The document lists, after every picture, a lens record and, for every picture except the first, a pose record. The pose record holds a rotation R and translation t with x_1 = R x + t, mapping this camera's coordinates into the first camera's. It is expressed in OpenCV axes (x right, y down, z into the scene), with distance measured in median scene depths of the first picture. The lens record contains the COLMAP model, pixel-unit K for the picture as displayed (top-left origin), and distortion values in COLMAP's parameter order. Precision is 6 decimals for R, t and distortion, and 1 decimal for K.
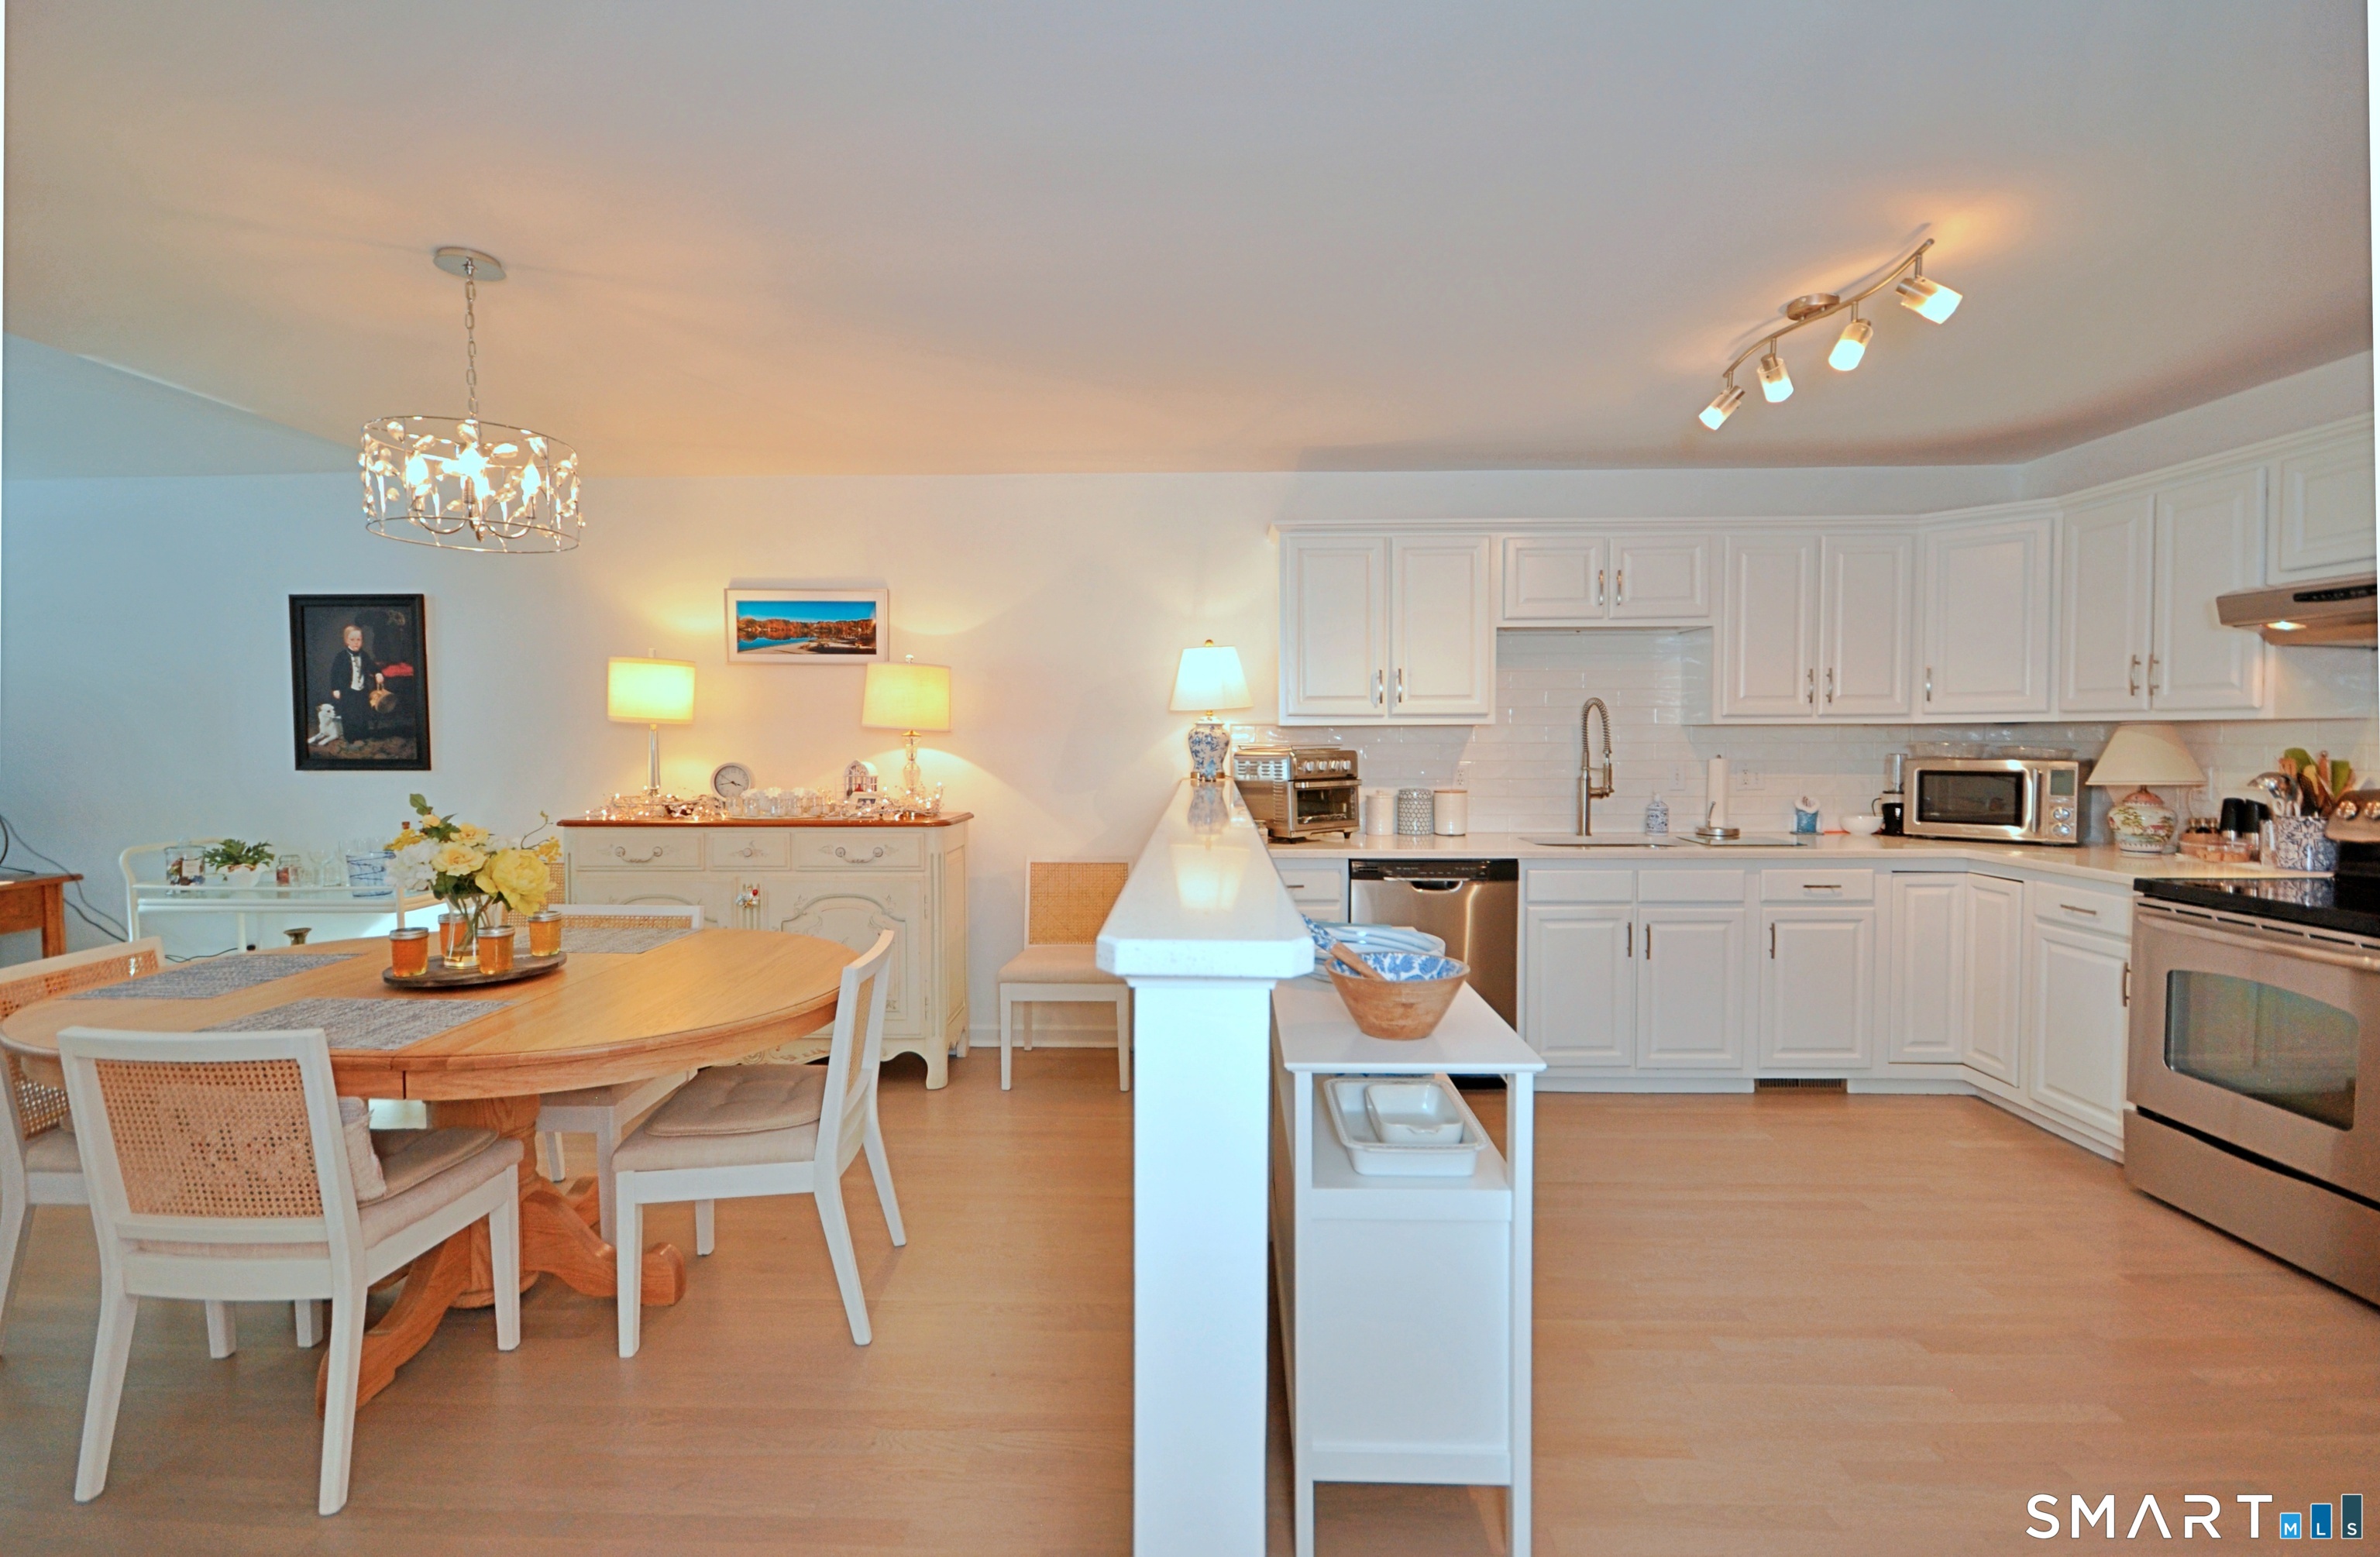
lens RADIAL K [[1053.3, 0, 1190.0], [0, 1053.3, 778.5], [0, 0, 1]] dist [0.001749, 0.000270]
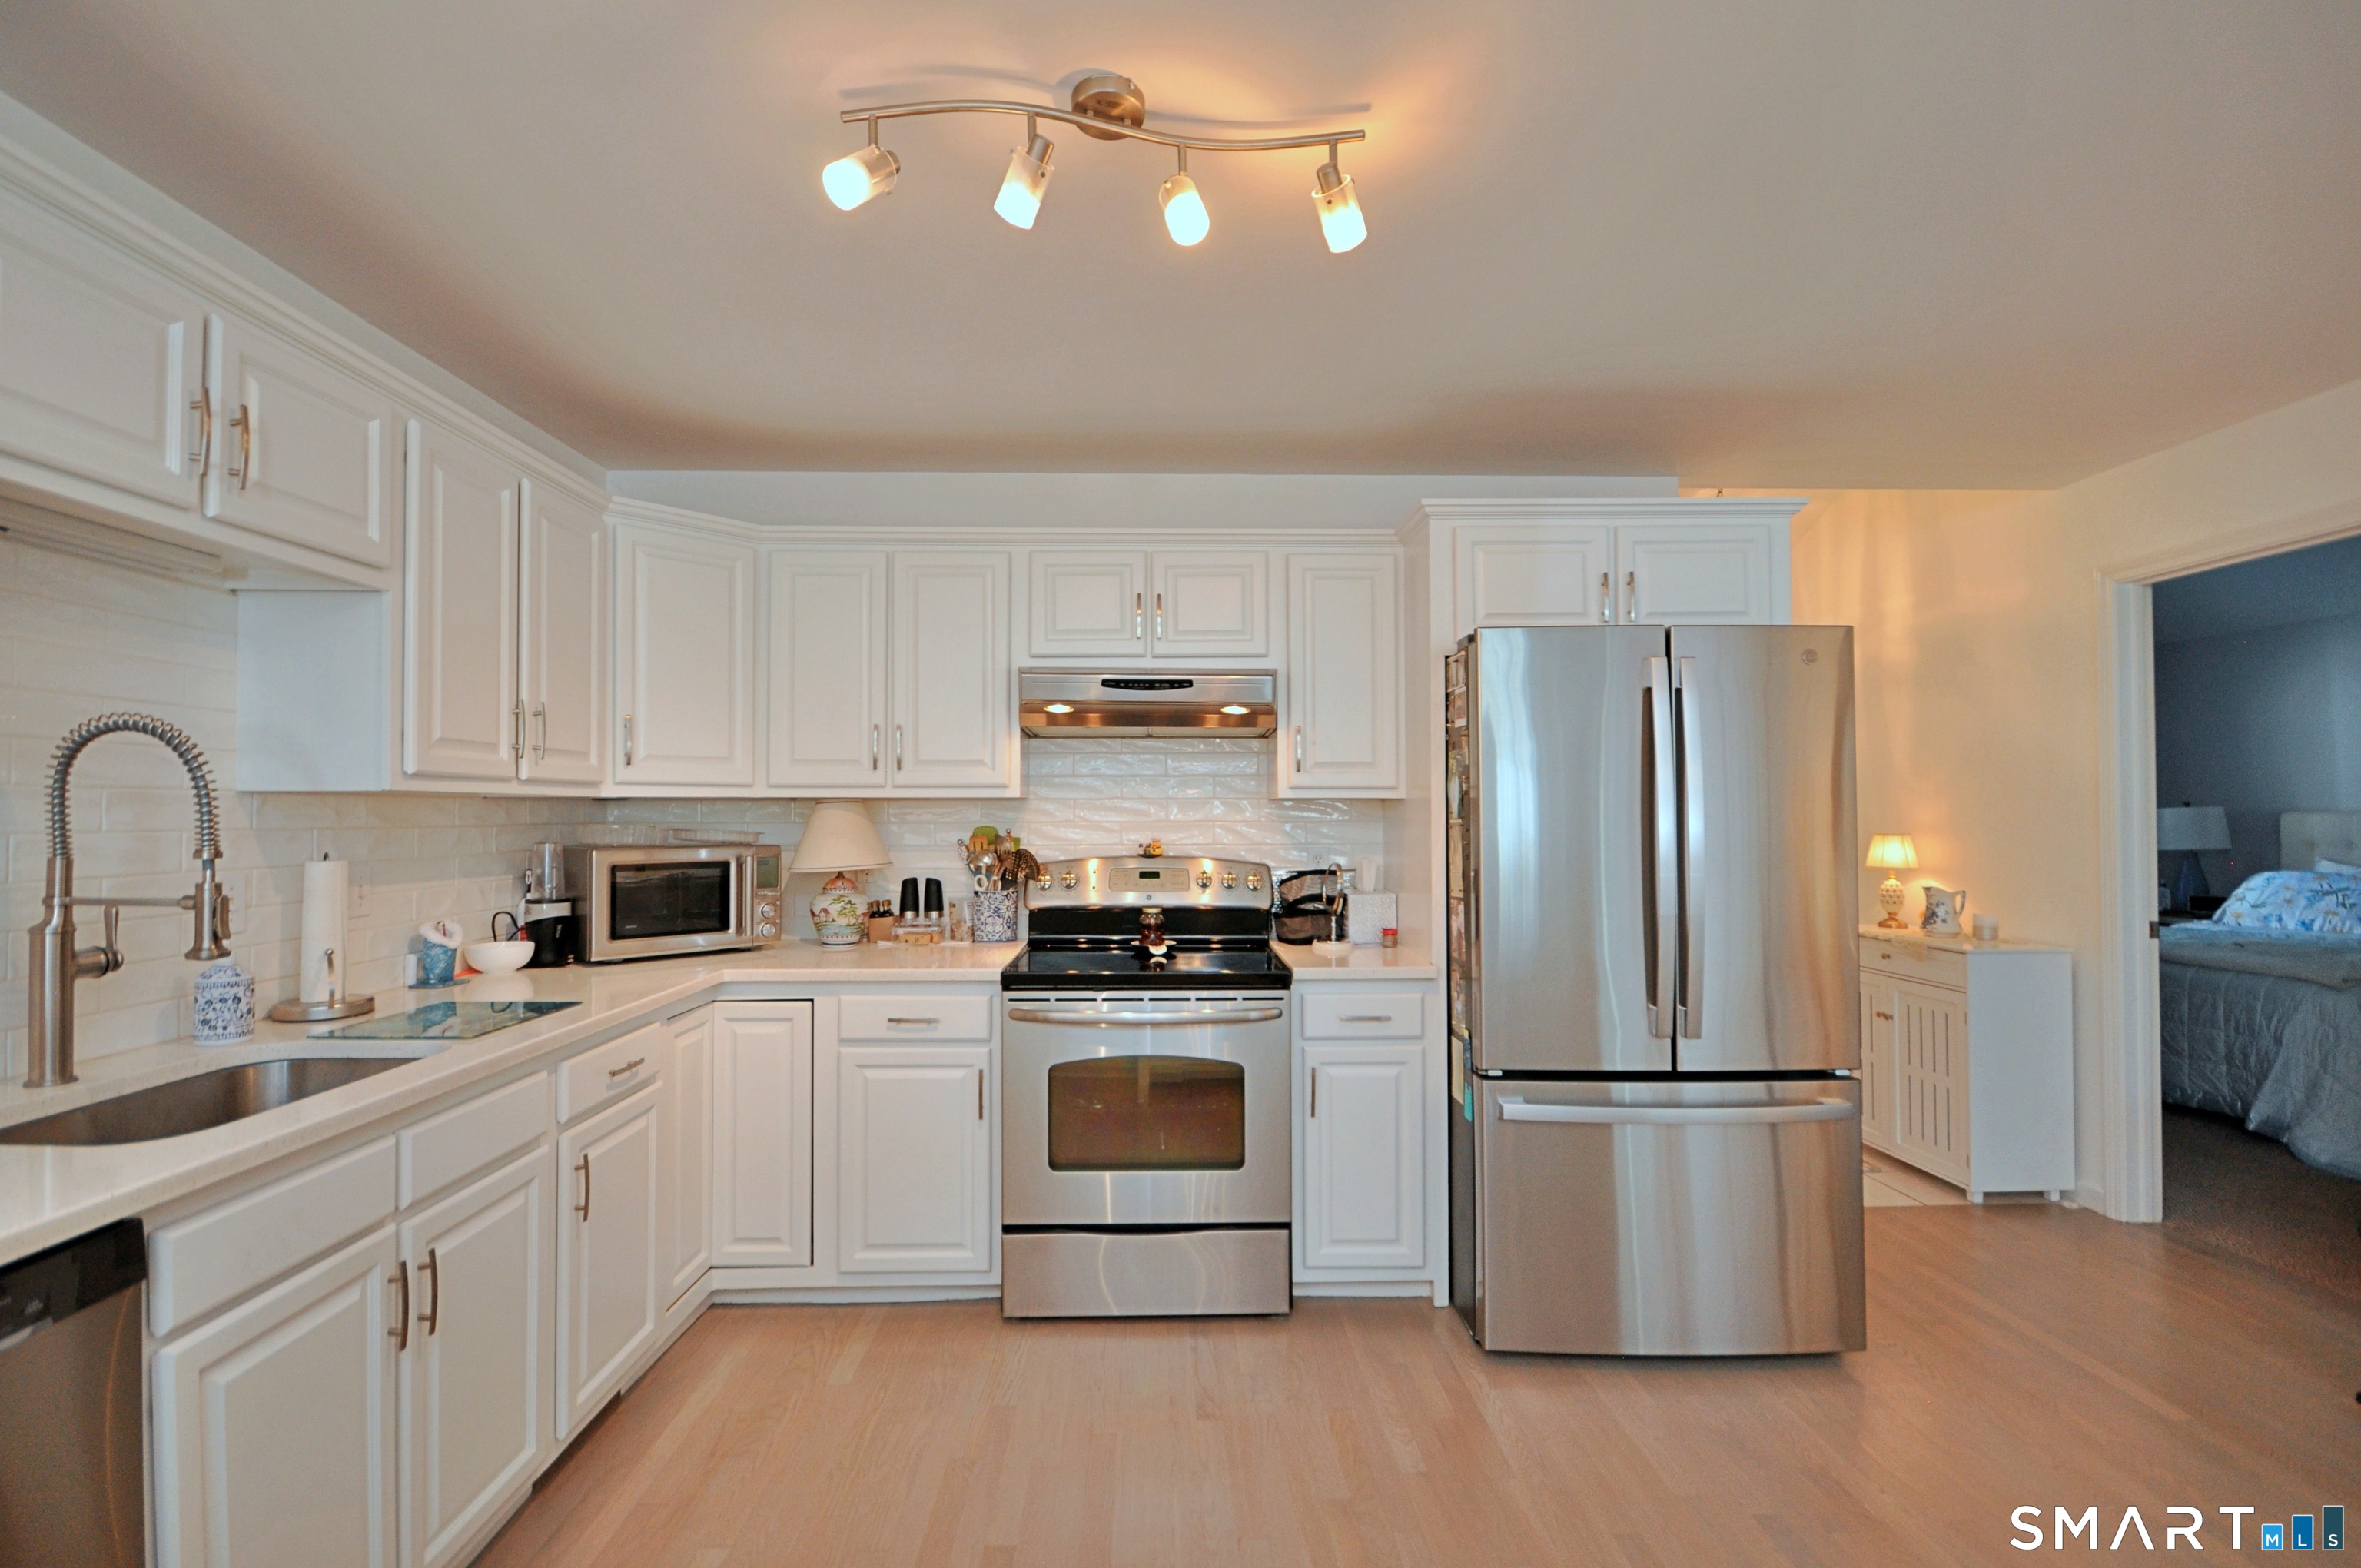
lens RADIAL K [[1060.4, 0, 1184.6], [0, 1060.4, 796.9], [0, 0, 1]] dist [-0.000794, 0.000094]
pose [[-0.047557, 0.021002, 0.998648, -0.014452], [0.044153, 0.998846, -0.018903, -0.022329], [-0.997892, 0.043195, -0.048429, 0.651153]]
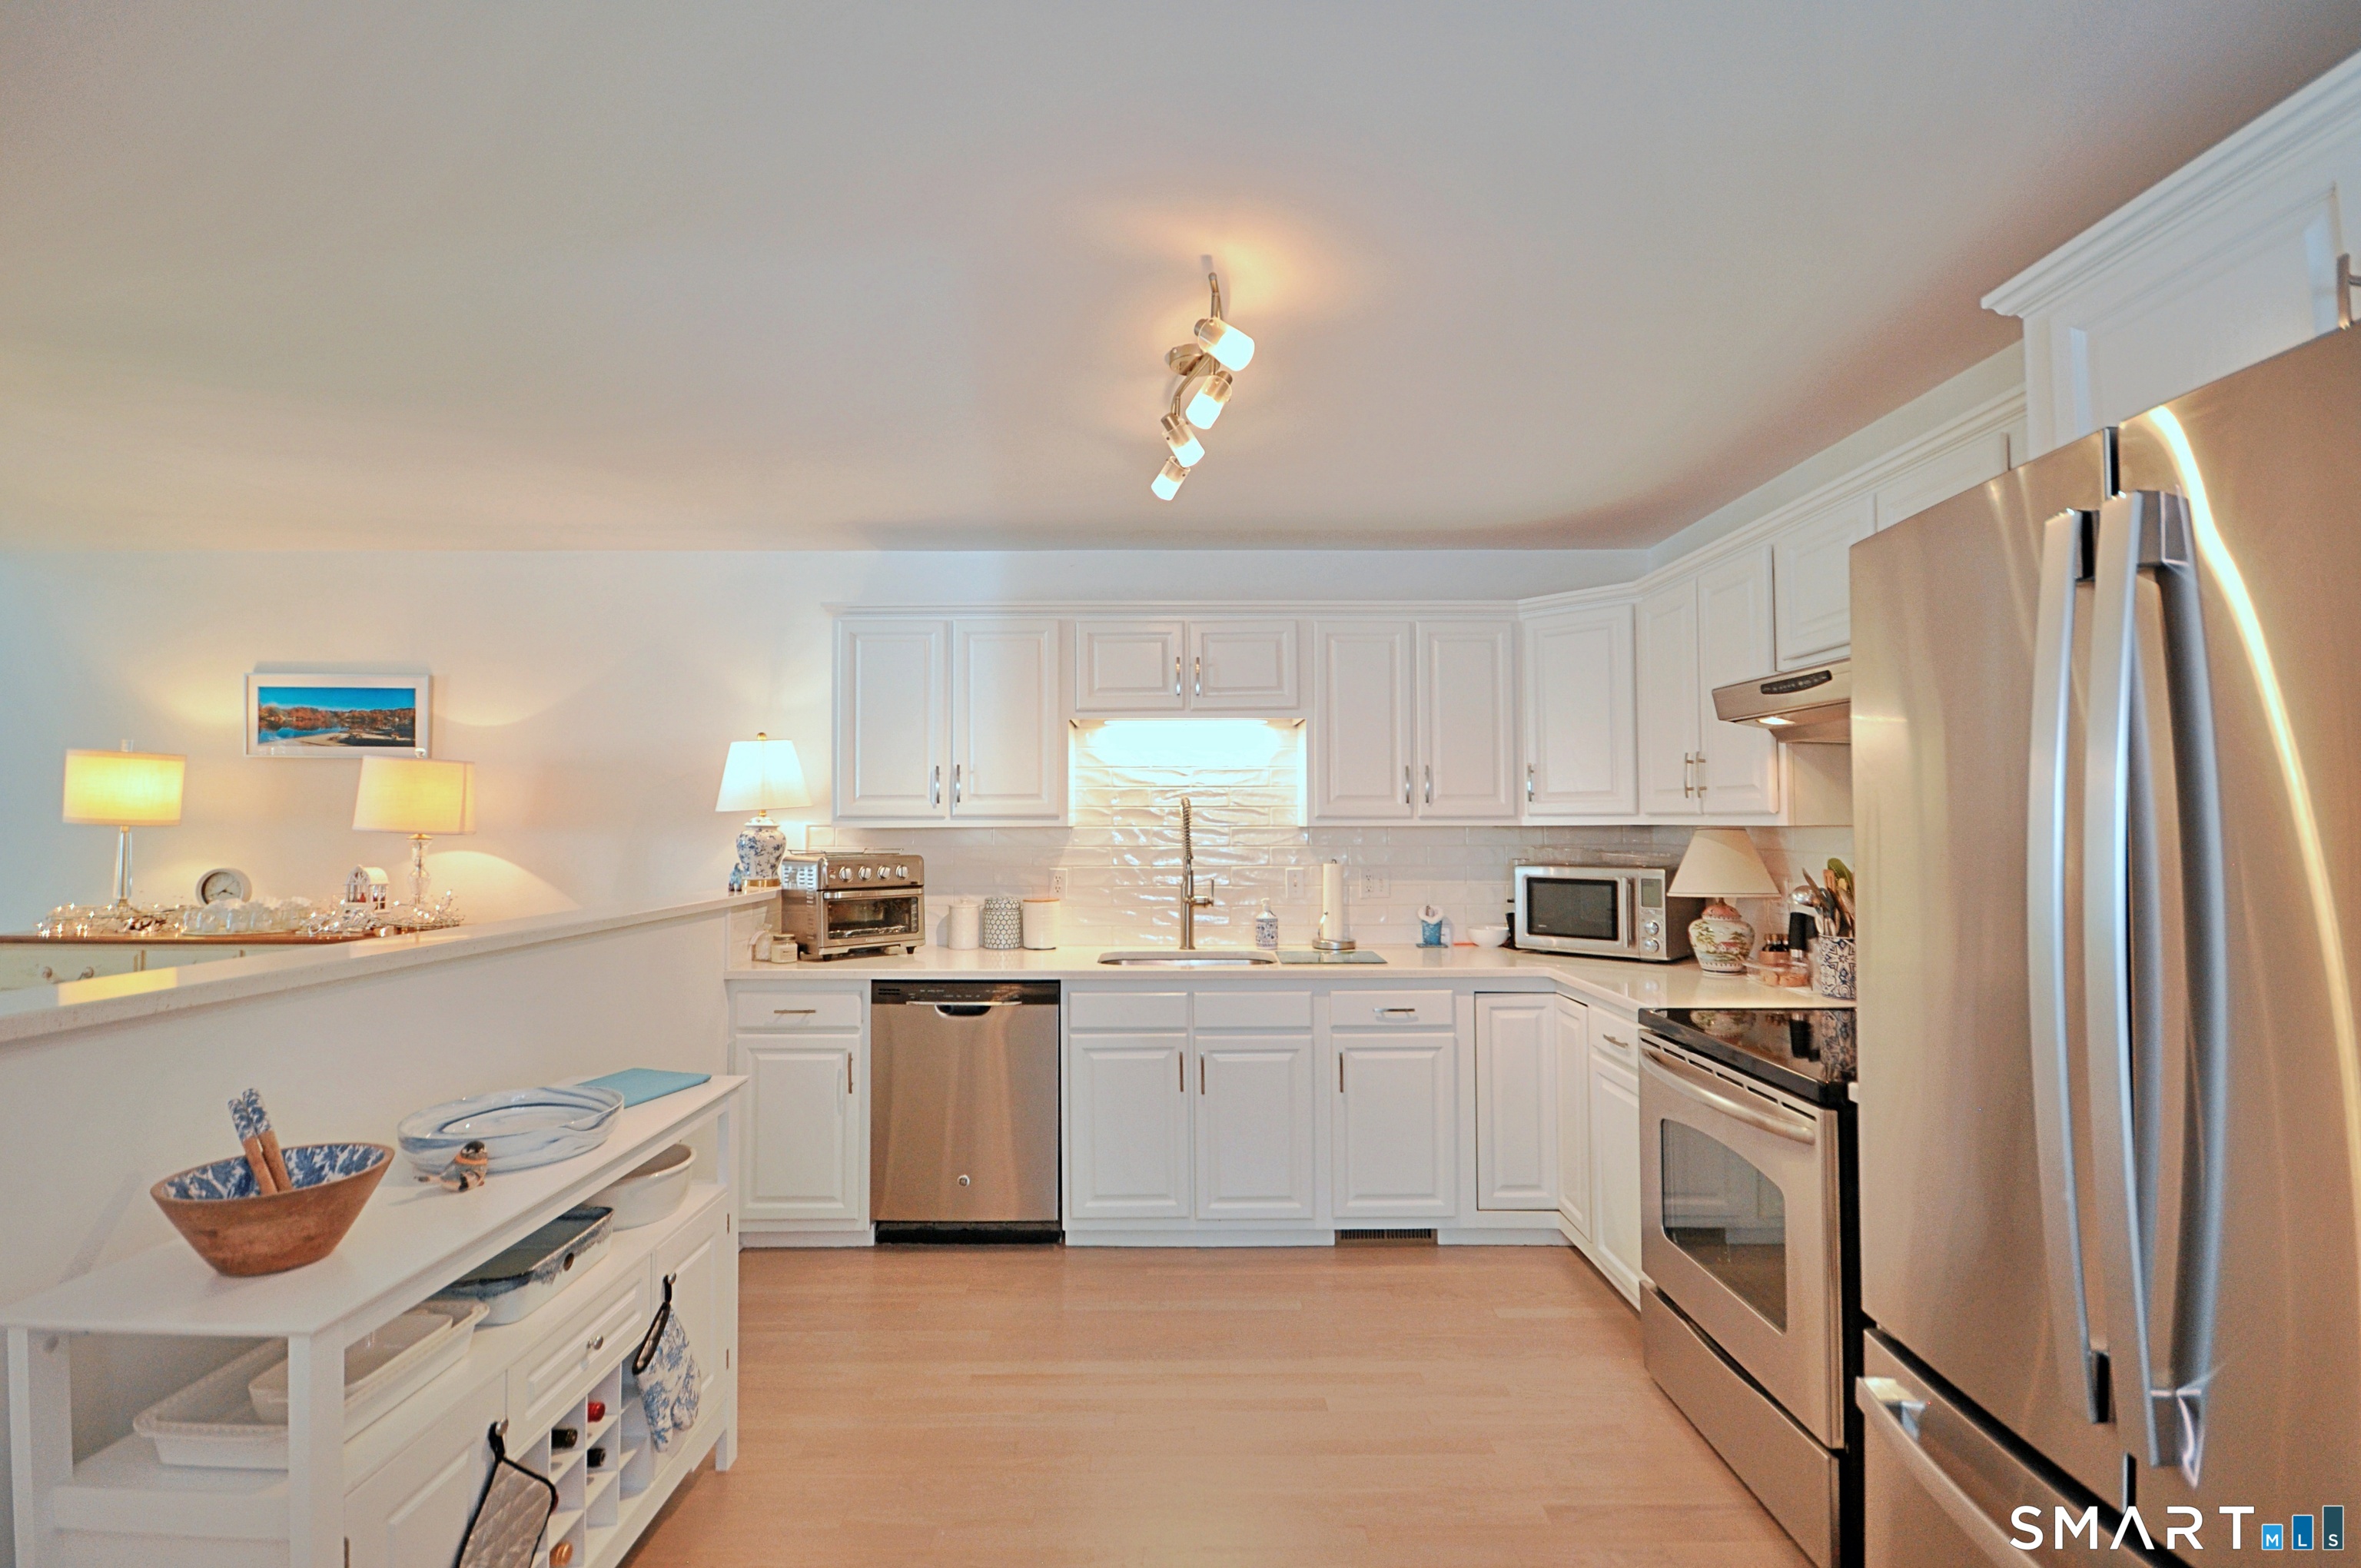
lens RADIAL K [[1060.4, 0, 1184.6], [0, 1060.4, 796.9], [0, 0, 1]] dist [-0.000794, 0.000094]
pose [[0.999470, 0.001358, 0.032537, 0.360560], [0.000781, 0.997843, -0.065640, -0.017160], [-0.032556, 0.065630, 0.997313, 0.089952]]
